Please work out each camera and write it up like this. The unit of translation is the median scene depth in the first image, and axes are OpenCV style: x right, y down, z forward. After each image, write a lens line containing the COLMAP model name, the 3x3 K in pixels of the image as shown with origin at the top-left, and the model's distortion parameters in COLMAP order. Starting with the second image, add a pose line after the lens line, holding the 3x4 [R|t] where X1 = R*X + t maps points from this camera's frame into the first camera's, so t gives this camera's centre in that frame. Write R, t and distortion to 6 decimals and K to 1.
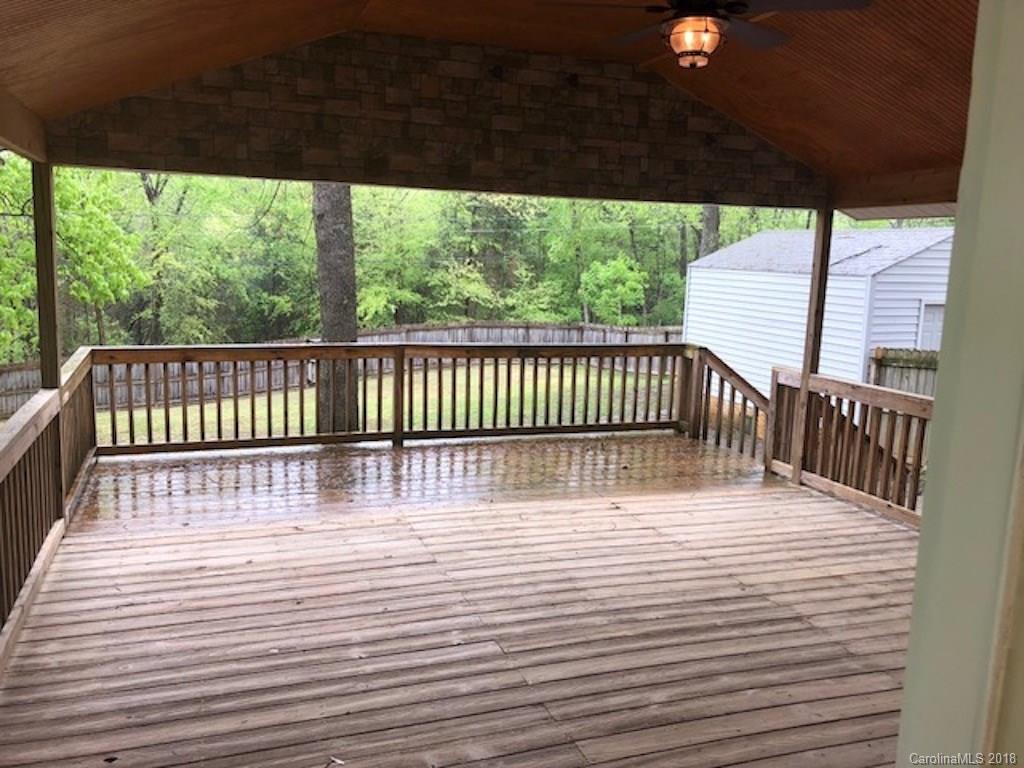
lens RADIAL K [[835.3, 0, 513.0], [0, 835.3, 383.0], [0, 0, 1]] dist [0.048348, -0.054497]
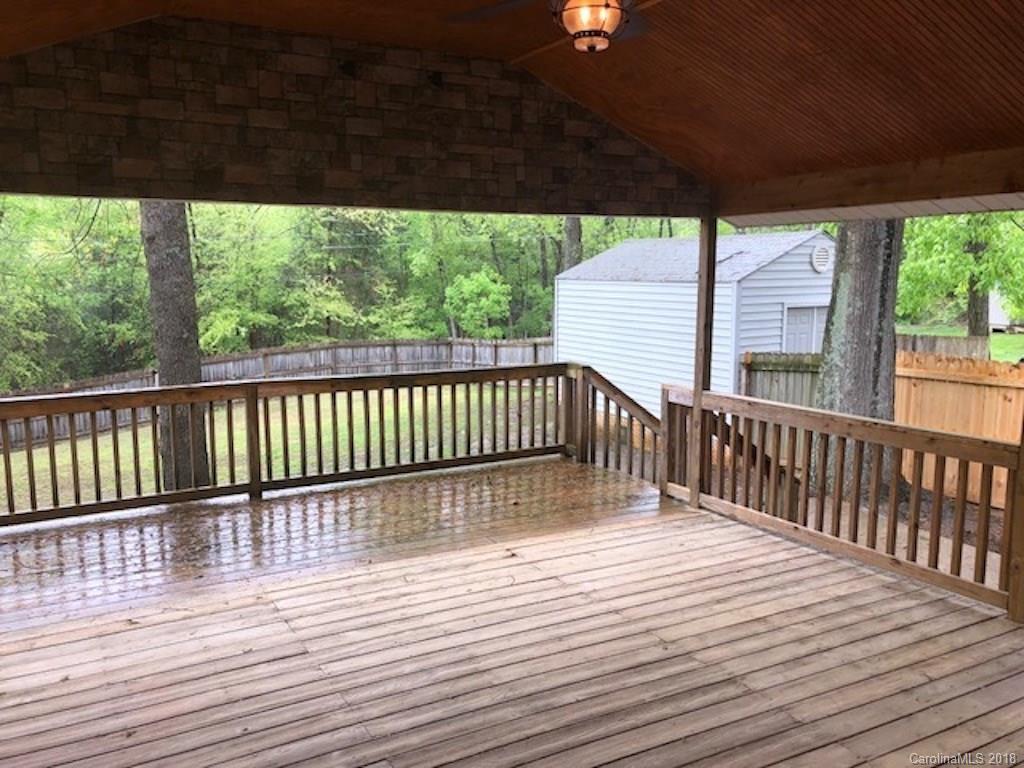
lens RADIAL K [[835.3, 0, 507.8], [0, 835.3, 383.0], [0, 0, 1]] dist [0.048348, -0.054497]
pose [[0.986878, -0.055304, 0.151704, -0.005575], [0.057593, 0.998282, -0.010733, -0.022190], [-0.150850, 0.019329, 0.988368, 0.099921]]
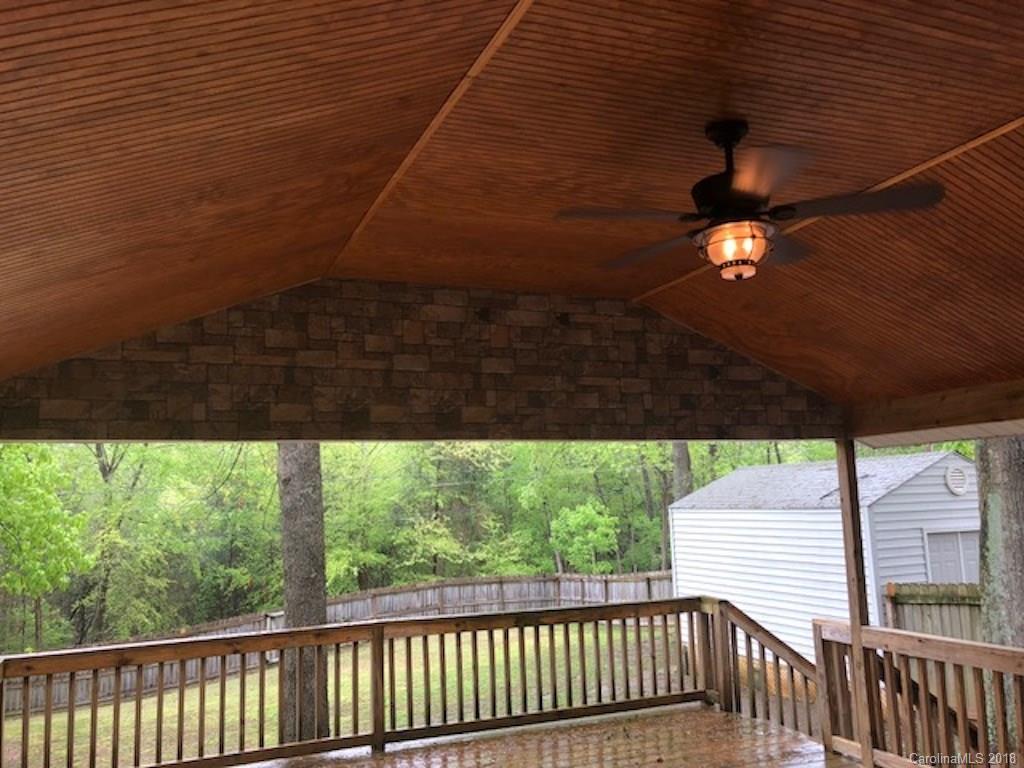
lens RADIAL K [[835.3, 0, 505.9], [0, 835.3, 380.2], [0, 0, 1]] dist [0.048348, -0.054497]
pose [[0.997231, -0.058176, 0.046330, -0.033298], [0.069299, 0.952988, -0.294976, -0.021735], [-0.026991, 0.297370, 0.954381, 0.113257]]
